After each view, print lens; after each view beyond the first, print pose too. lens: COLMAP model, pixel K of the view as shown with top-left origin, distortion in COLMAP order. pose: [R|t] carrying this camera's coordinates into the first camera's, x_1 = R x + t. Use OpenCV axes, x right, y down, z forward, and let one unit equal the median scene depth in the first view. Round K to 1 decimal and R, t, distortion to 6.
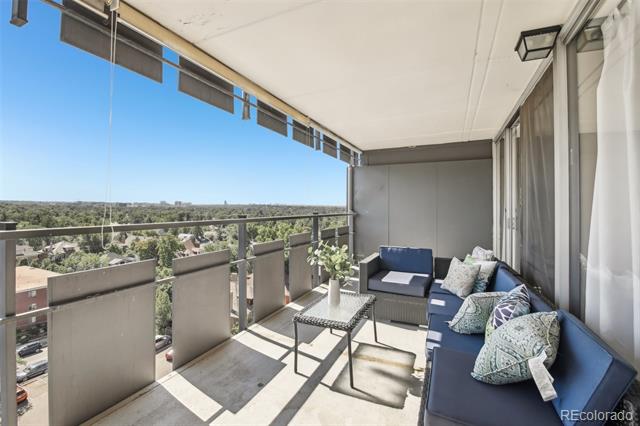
lens RADIAL K [[284.4, 0, 321.3], [0, 284.4, 207.6], [0, 0, 1]] dist [0.002242, -0.004947]
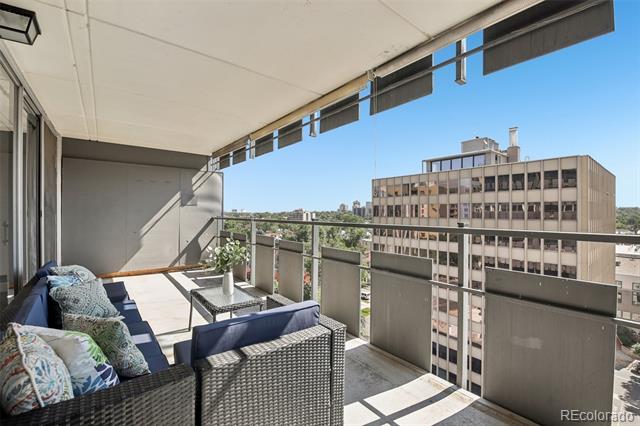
lens RADIAL K [[278.2, 0, 317.5], [0, 278.2, 212.5], [0, 0, 1]] dist [-0.001342, -0.010450]
pose [[-0.457909, -0.010630, -0.888935, 0.647800], [-0.000516, 0.999932, -0.011692, 0.016247], [0.888999, -0.004895, -0.457883, 1.334990]]
